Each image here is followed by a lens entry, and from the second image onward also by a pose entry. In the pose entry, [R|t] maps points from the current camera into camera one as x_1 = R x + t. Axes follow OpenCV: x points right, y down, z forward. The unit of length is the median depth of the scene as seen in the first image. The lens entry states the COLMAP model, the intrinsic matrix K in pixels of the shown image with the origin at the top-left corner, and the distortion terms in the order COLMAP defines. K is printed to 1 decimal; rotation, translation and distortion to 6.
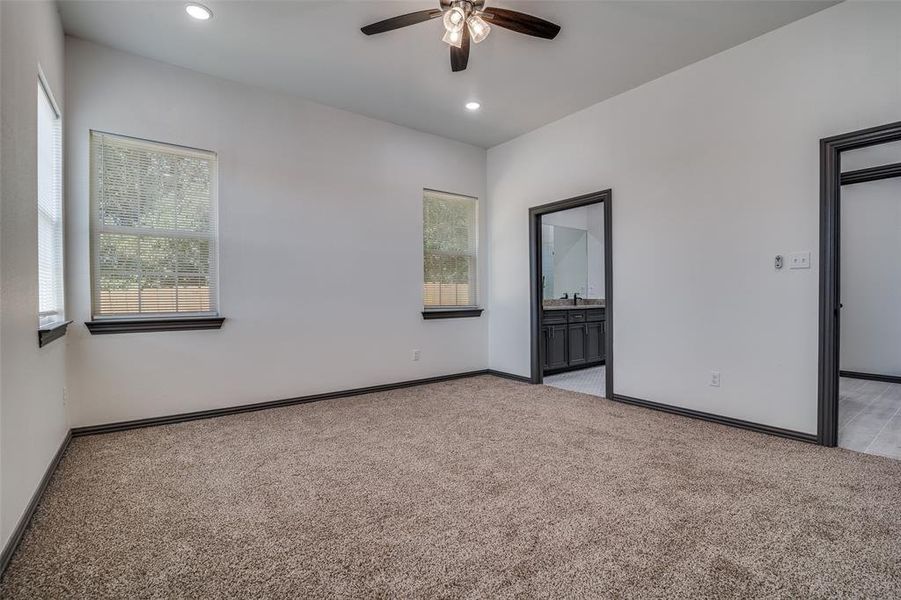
lens RADIAL K [[414.9, 0, 450.5], [0, 414.9, 300.0], [0, 0, 1]] dist [-0.018091, -0.000340]
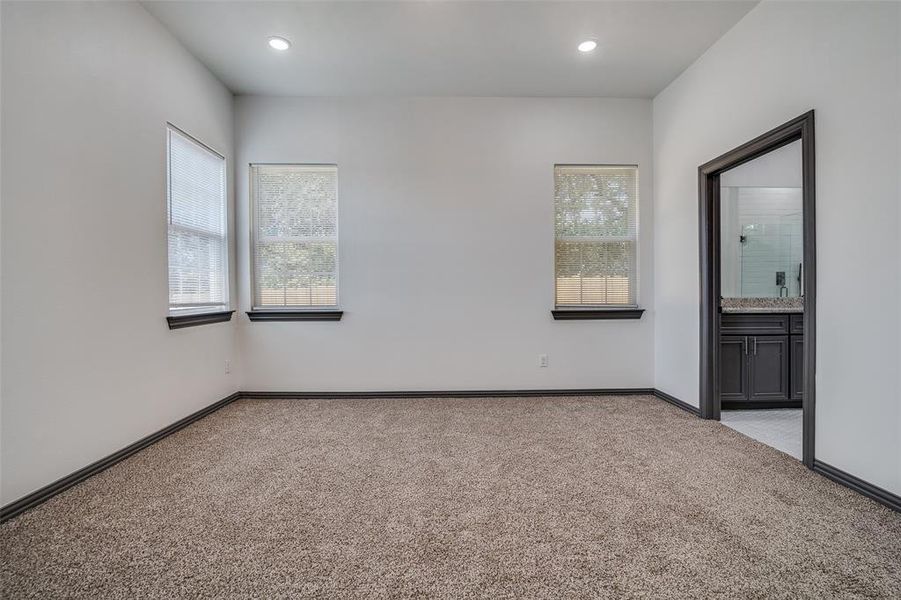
lens RADIAL K [[414.9, 0, 450.5], [0, 414.9, 300.0], [0, 0, 1]] dist [-0.018091, -0.000340]
pose [[0.814150, 0.012995, -0.580509, 0.301488], [-0.006485, 0.999891, 0.013287, -0.004081], [0.580618, -0.007053, 0.814145, 0.224698]]
